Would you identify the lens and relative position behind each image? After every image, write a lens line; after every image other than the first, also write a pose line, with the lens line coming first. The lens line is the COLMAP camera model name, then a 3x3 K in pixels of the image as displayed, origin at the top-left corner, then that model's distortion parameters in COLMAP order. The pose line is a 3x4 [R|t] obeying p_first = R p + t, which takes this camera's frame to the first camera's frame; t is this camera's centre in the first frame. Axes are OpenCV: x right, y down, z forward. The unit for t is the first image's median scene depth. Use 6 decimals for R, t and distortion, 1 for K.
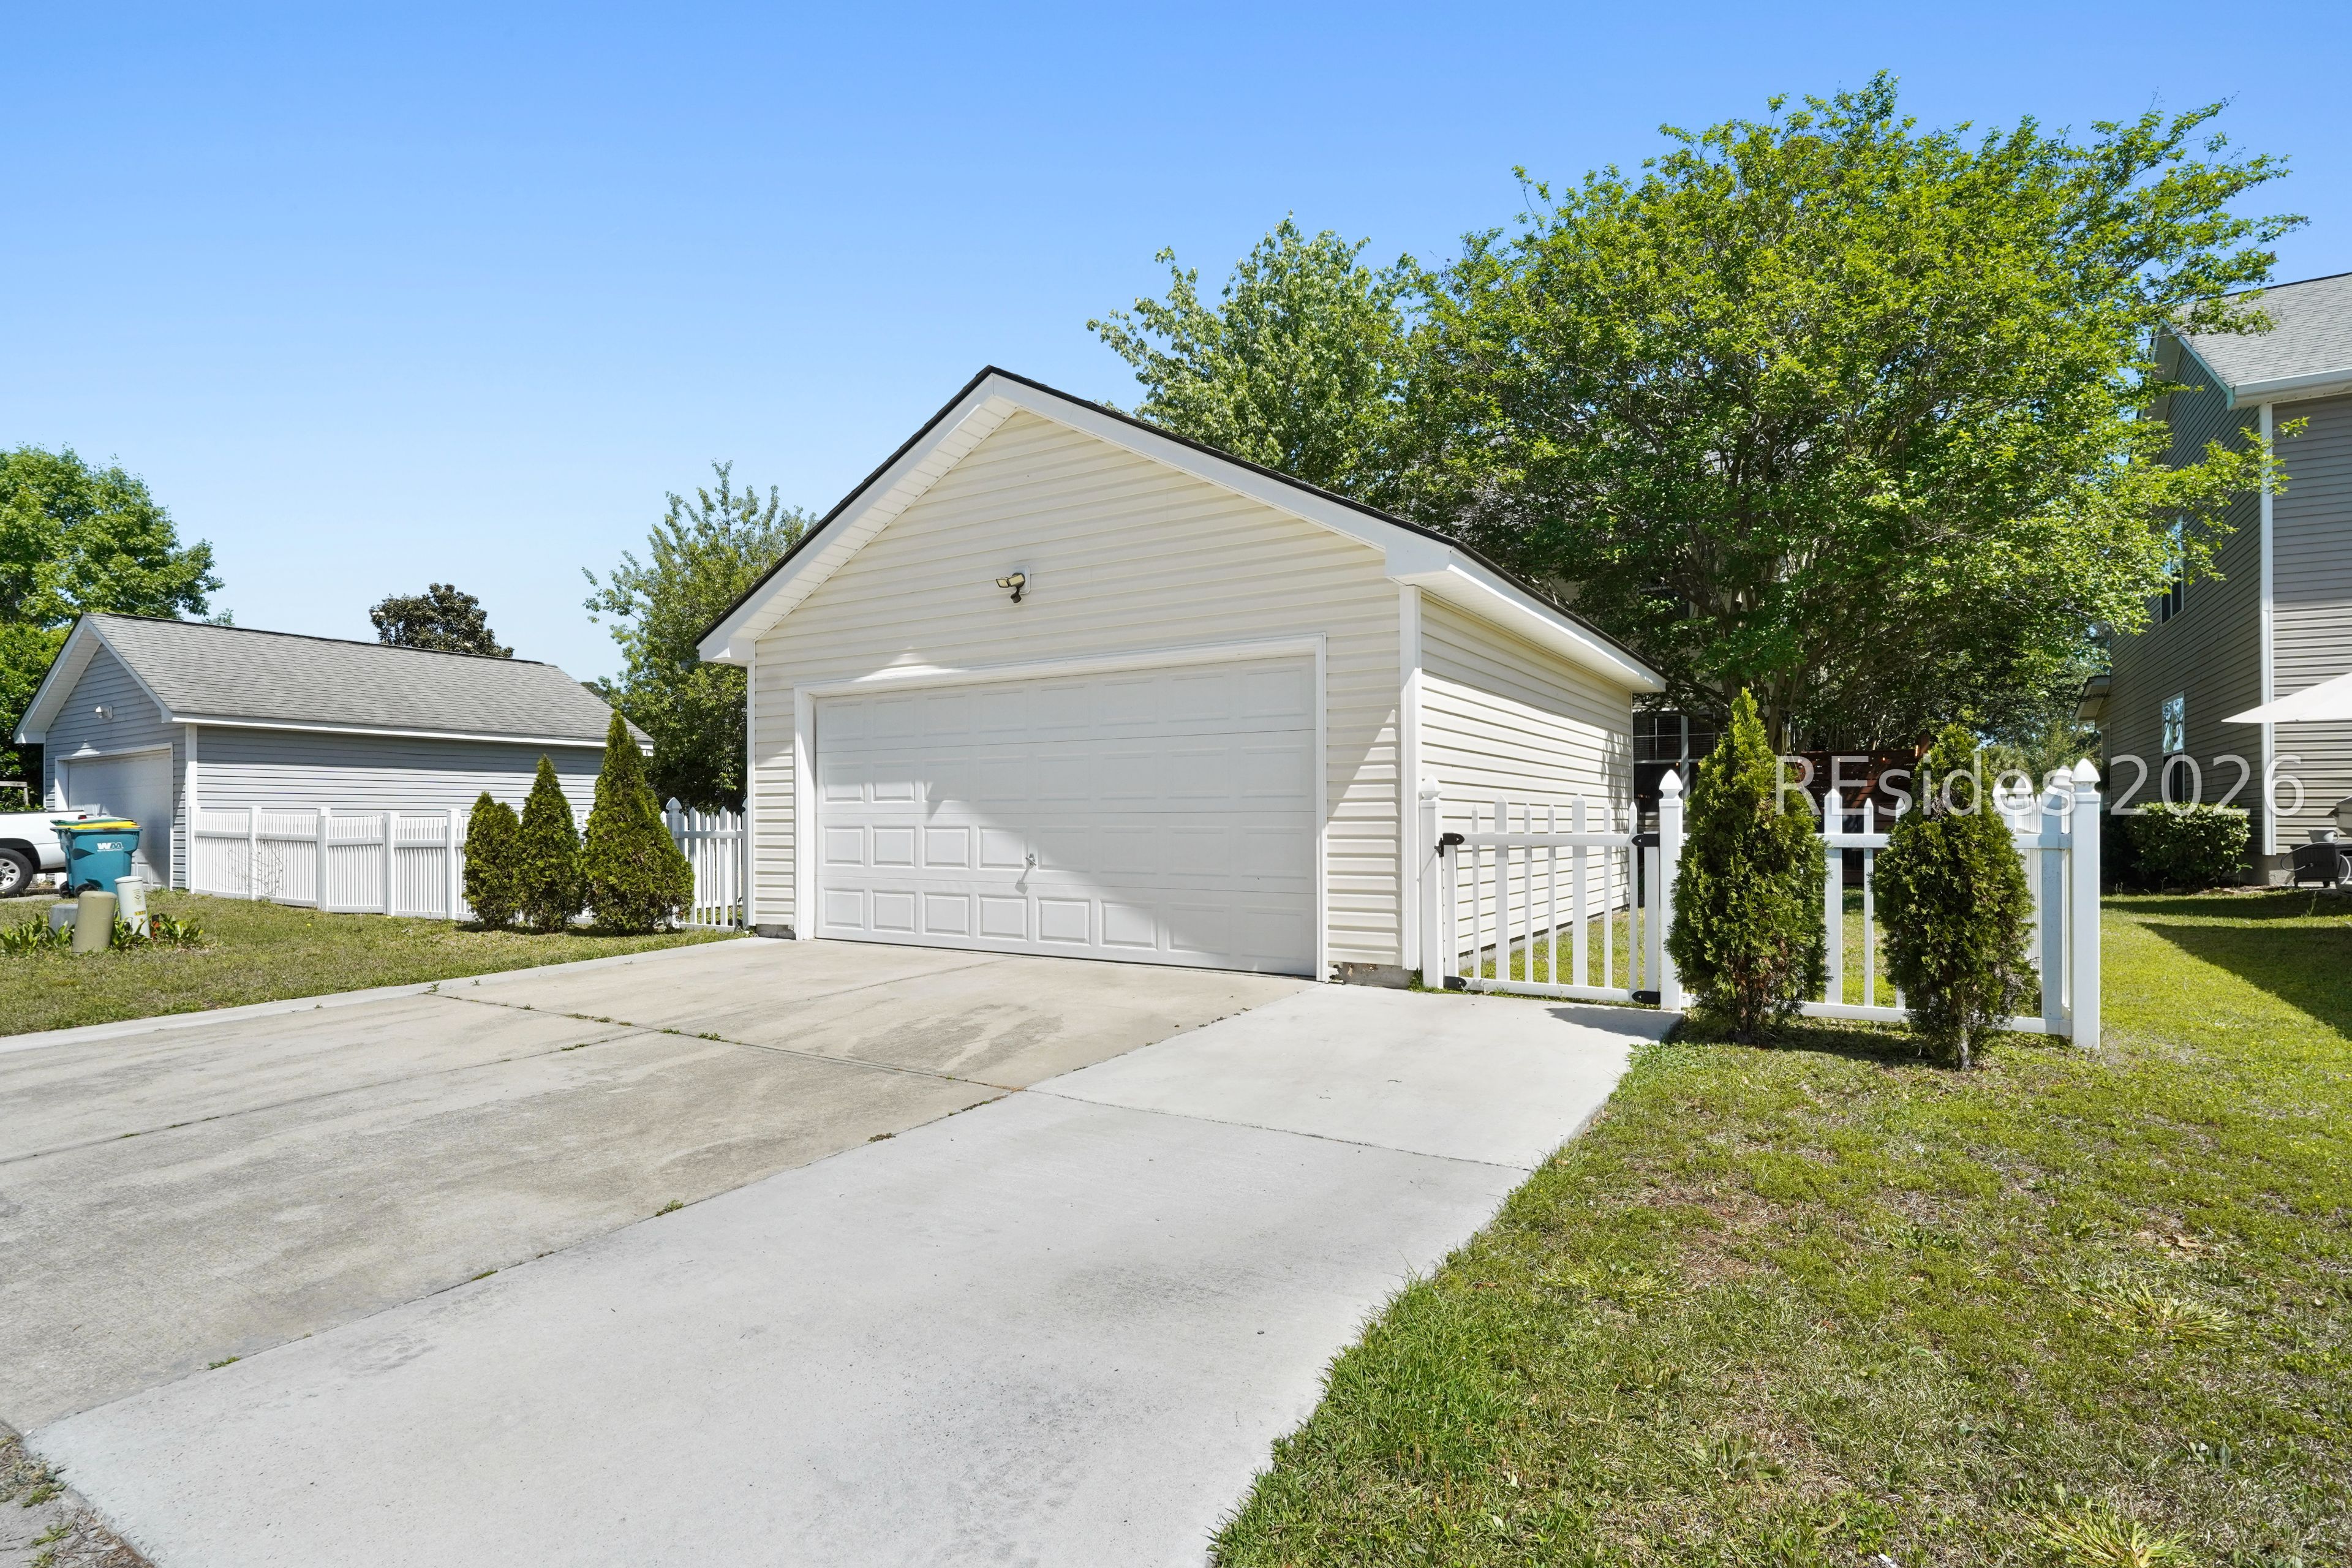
lens RADIAL K [[1123.1, 0, 1176.6], [0, 1123.1, 793.2], [0, 0, 1]] dist [-0.004632, 0.004100]
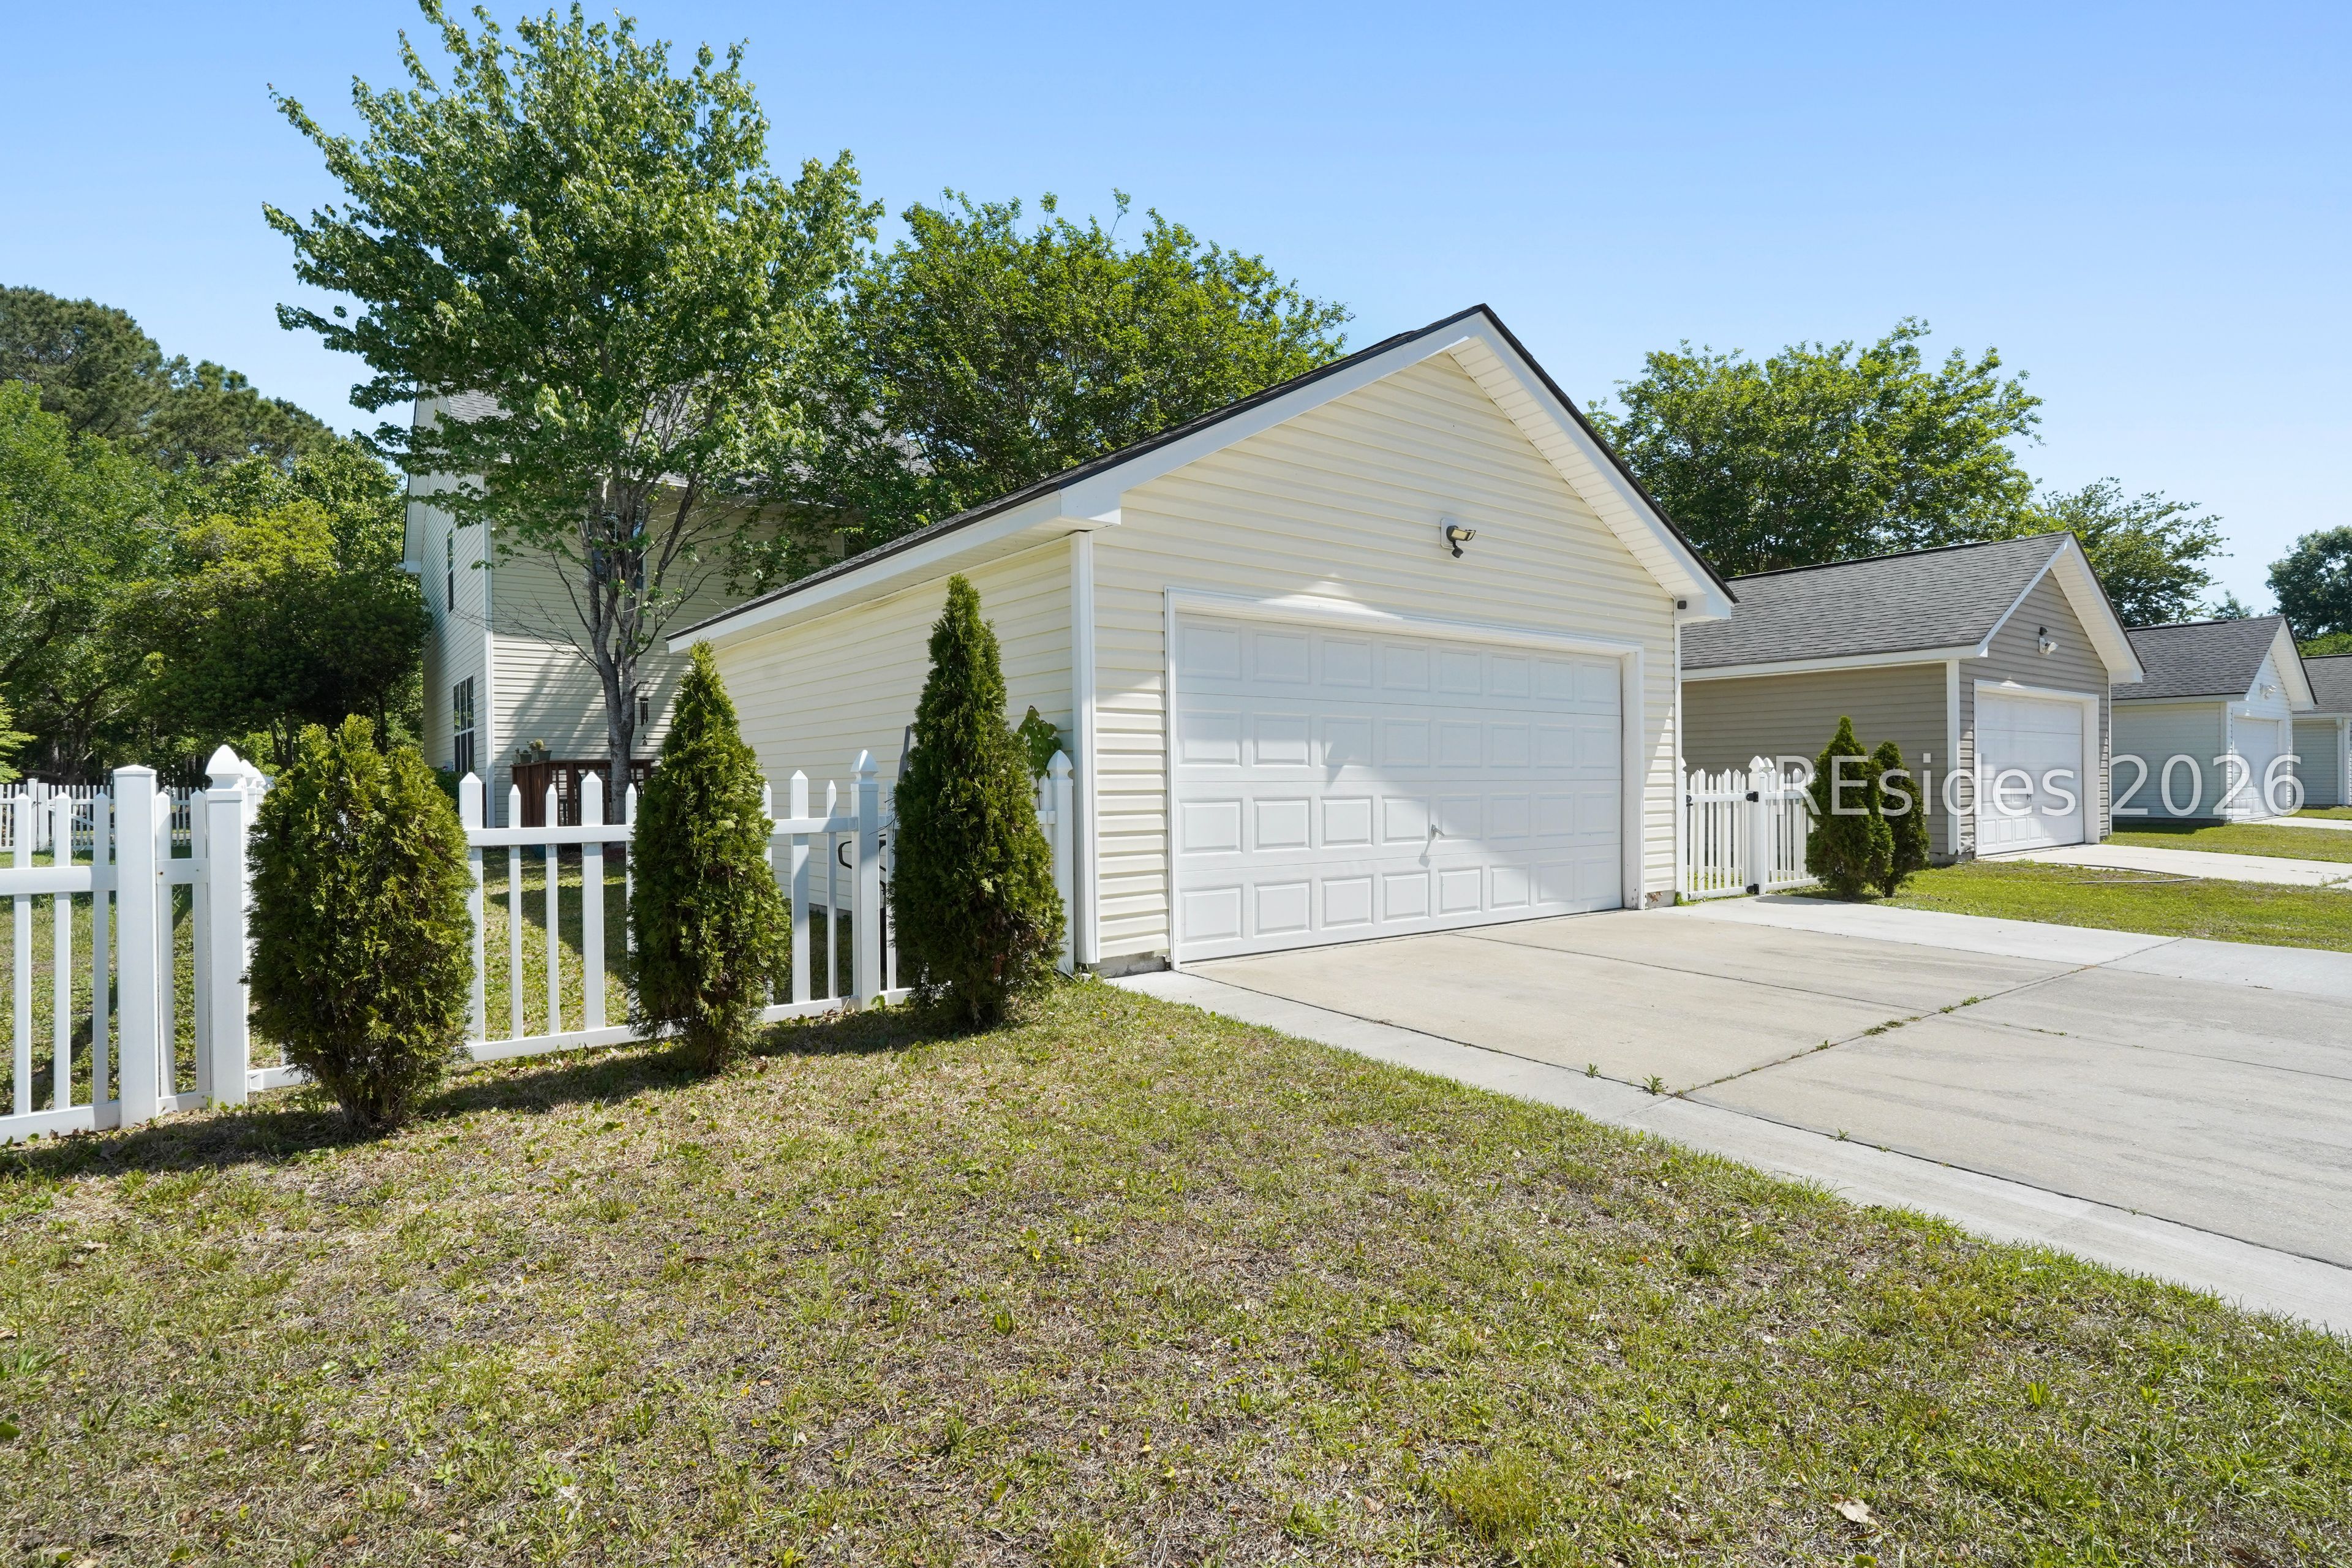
lens RADIAL K [[1123.1, 0, 1173.3], [0, 1123.1, 787.7], [0, 0, 1]] dist [-0.004632, 0.004100]
pose [[0.386028, 0.005735, 0.922469, -1.027733], [-0.004211, 0.999981, -0.004455, 0.027344], [-0.922477, -0.002164, 0.386045, 0.795902]]
